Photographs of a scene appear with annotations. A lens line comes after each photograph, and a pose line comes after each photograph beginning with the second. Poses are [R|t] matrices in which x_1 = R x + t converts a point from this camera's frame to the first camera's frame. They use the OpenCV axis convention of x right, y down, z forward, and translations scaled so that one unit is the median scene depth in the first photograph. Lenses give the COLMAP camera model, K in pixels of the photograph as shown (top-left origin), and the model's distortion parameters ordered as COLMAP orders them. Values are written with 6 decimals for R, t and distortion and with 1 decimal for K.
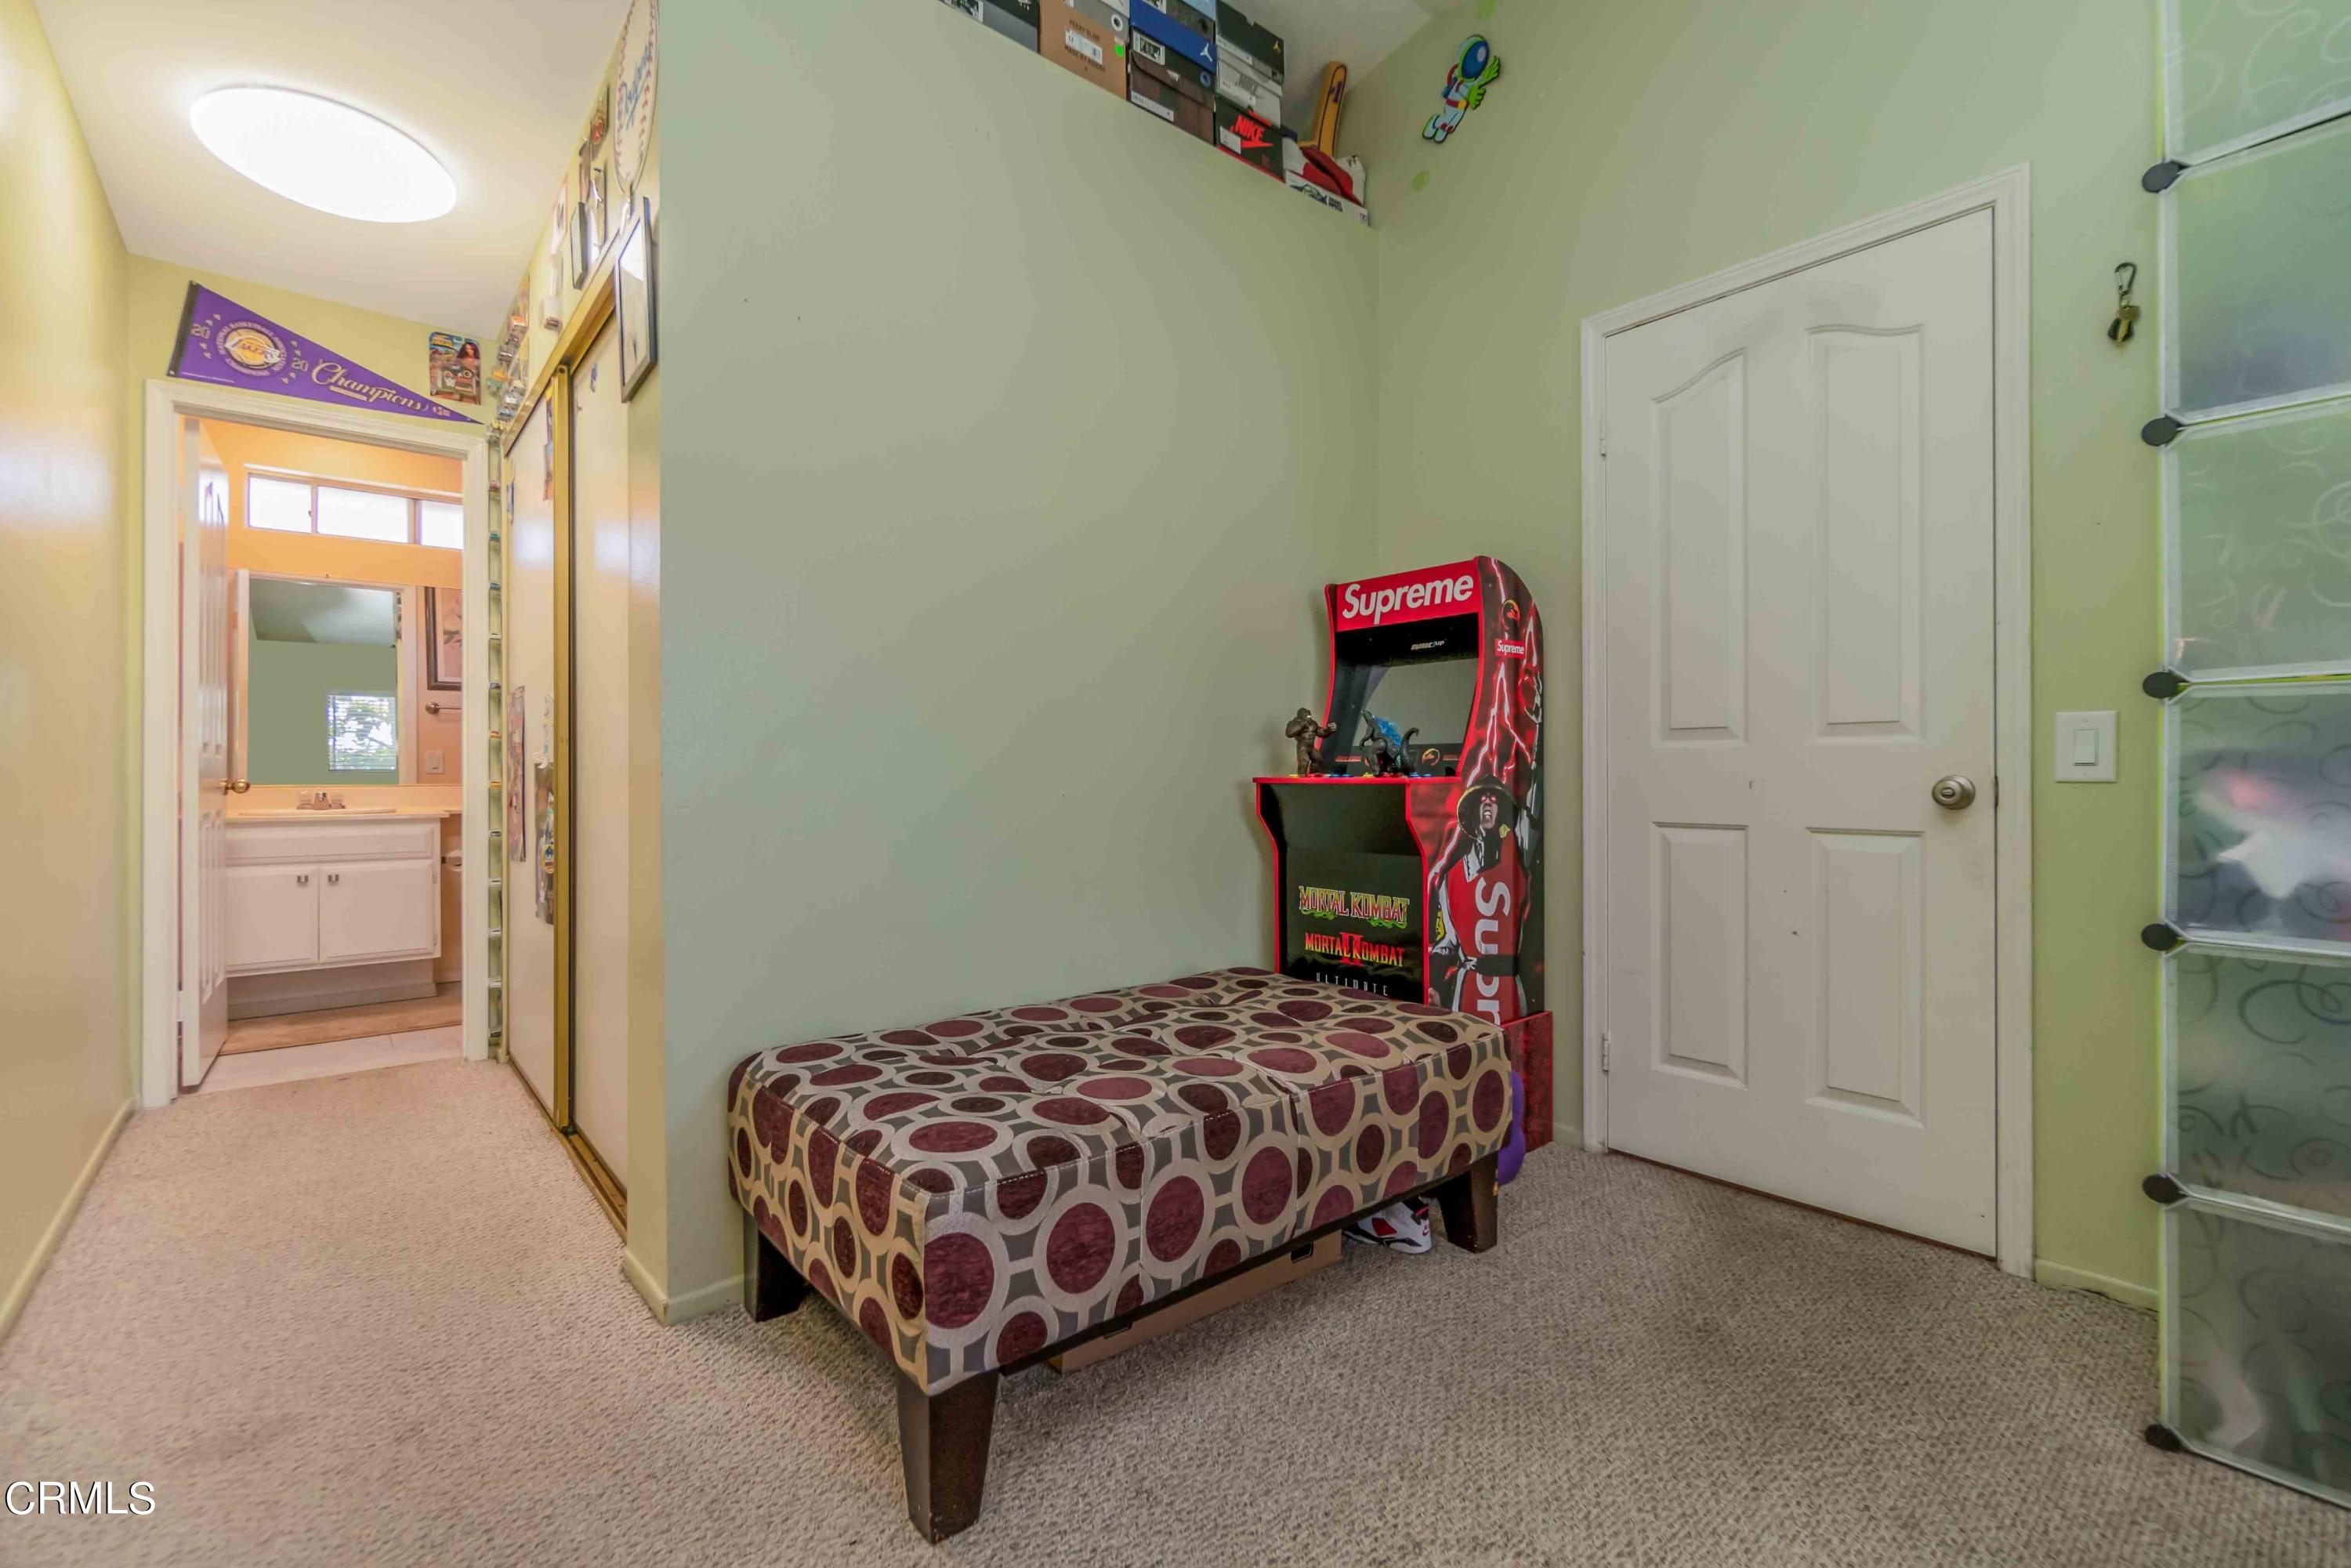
lens RADIAL K [[1011.3, 0, 1167.9], [0, 1011.3, 776.6], [0, 0, 1]] dist [-0.004730, 0.000089]
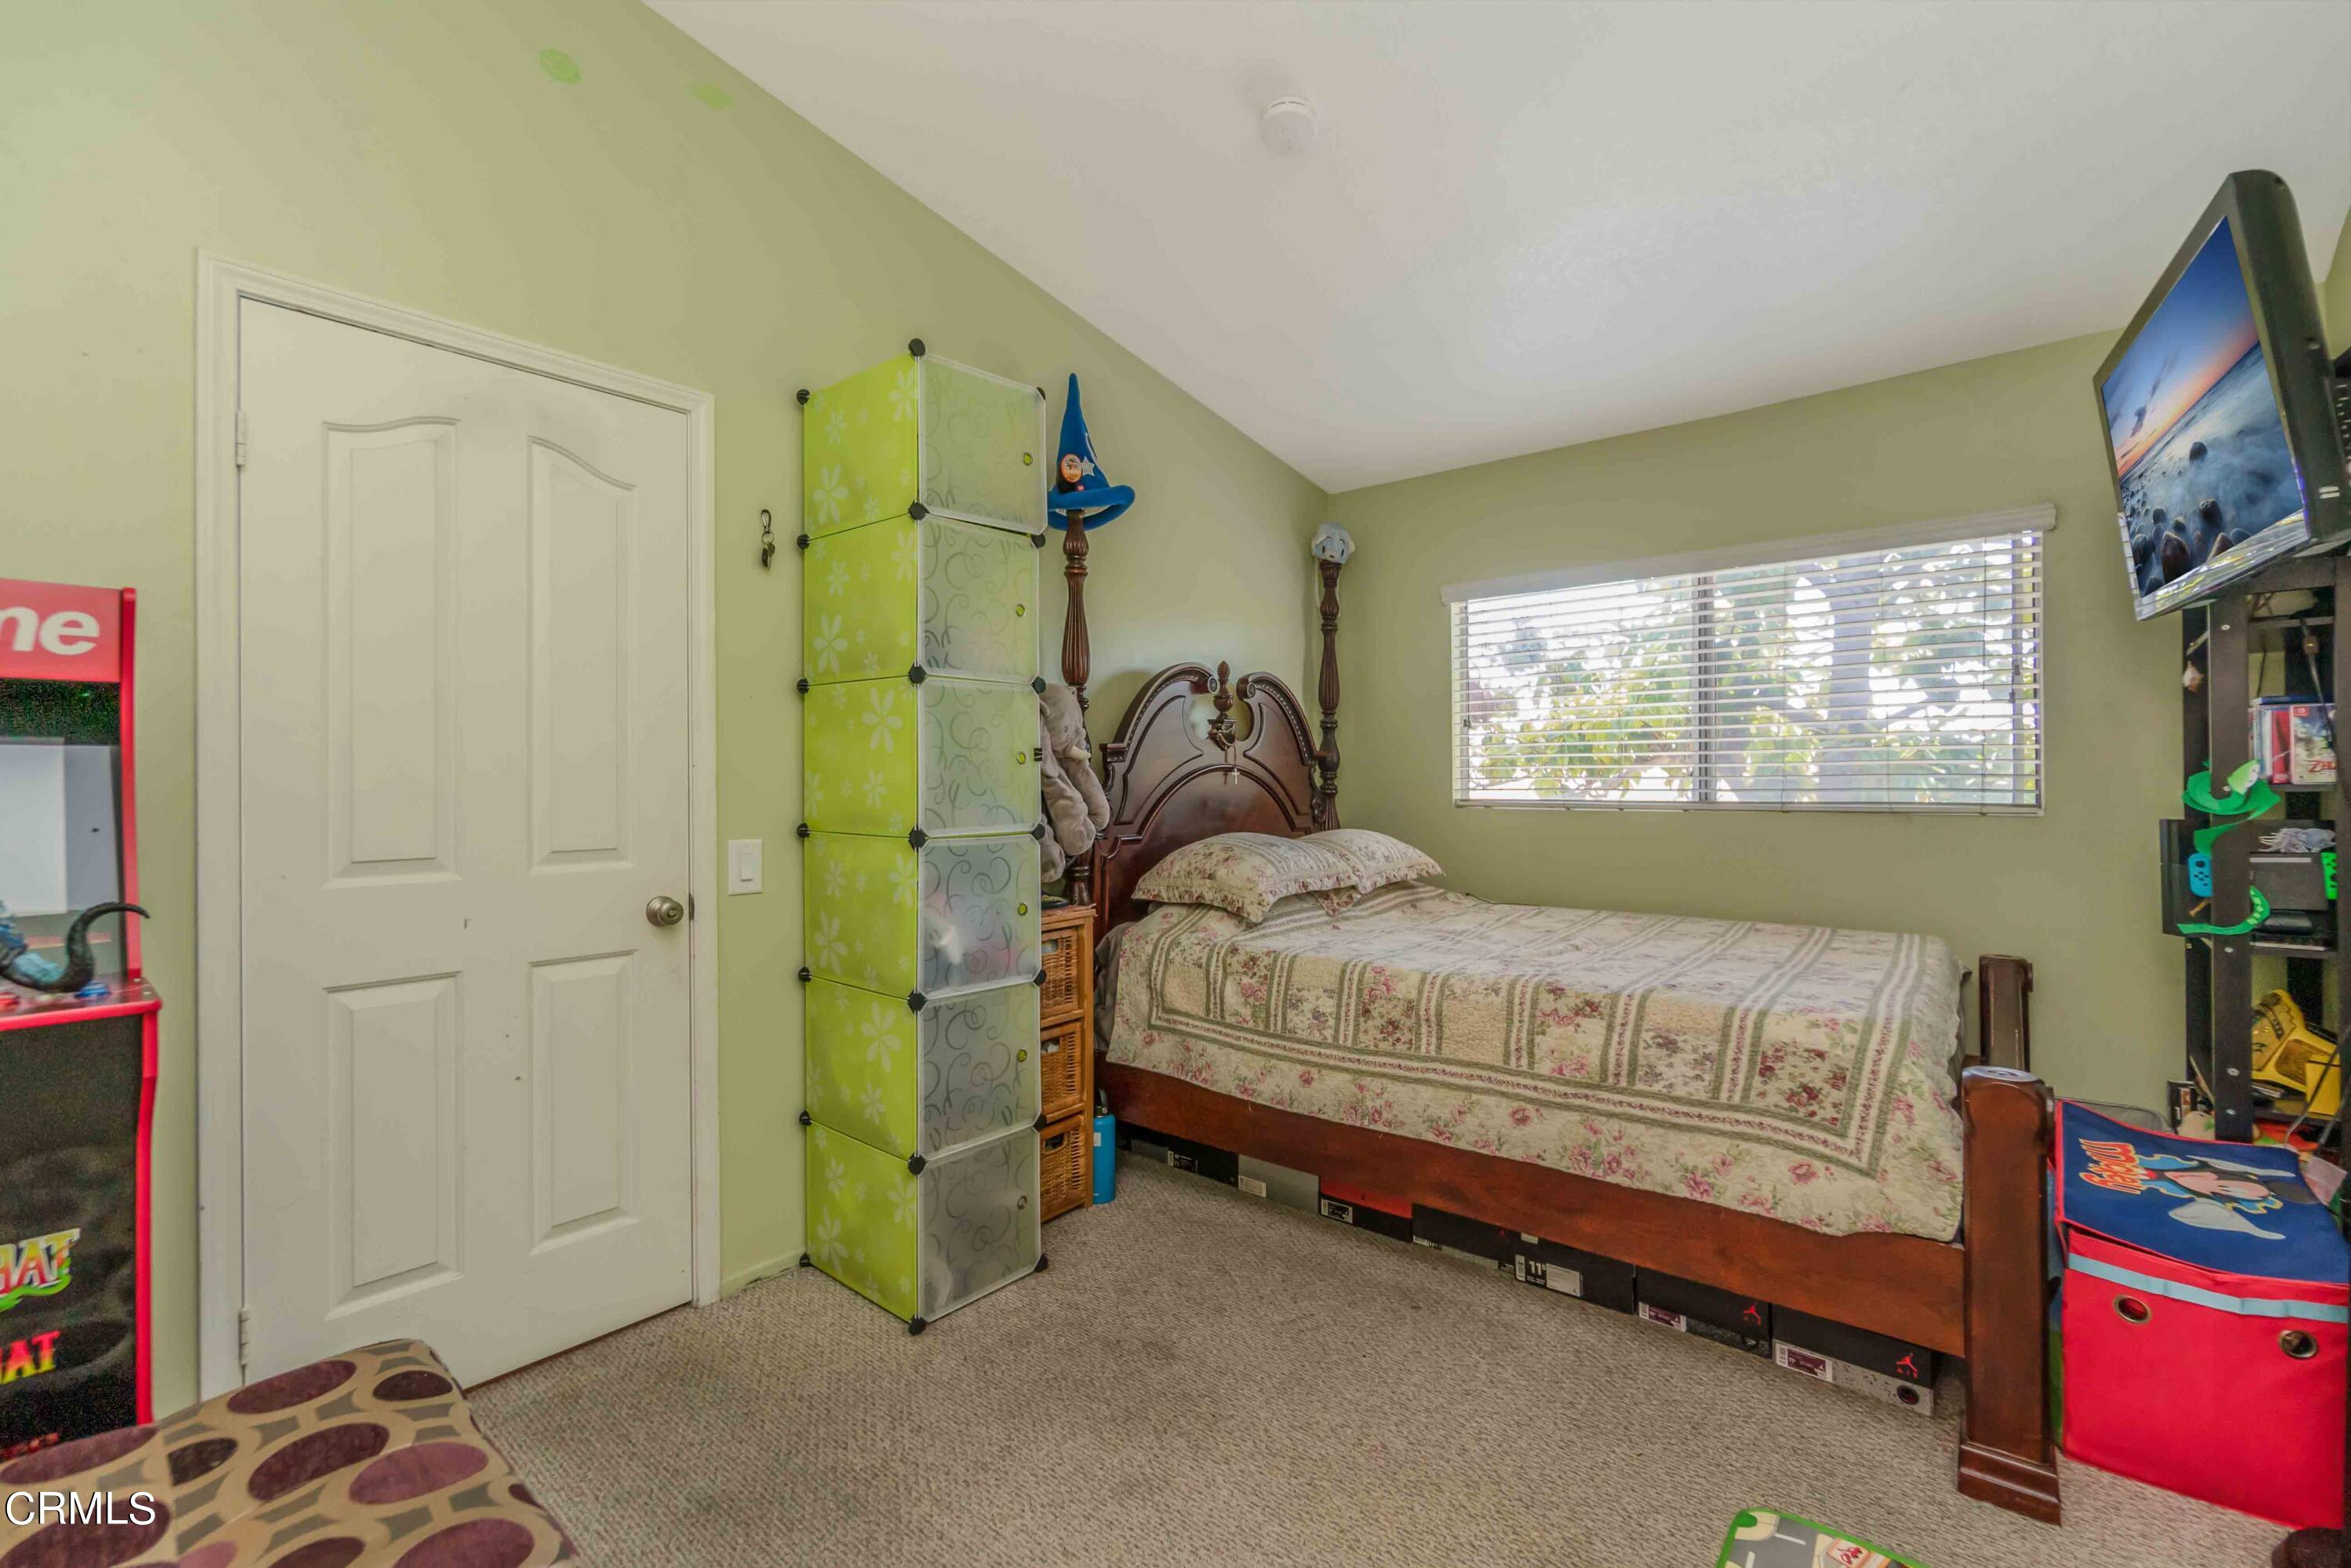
lens RADIAL K [[1011.3, 0, 1166.4], [0, 1011.3, 778.2], [0, 0, 1]] dist [-0.004730, 0.000089]
pose [[-0.161393, 0.006869, 0.986866, -0.459893], [0.011303, 0.999923, -0.005111, -0.129146], [-0.986825, 0.010330, -0.161459, 0.660083]]
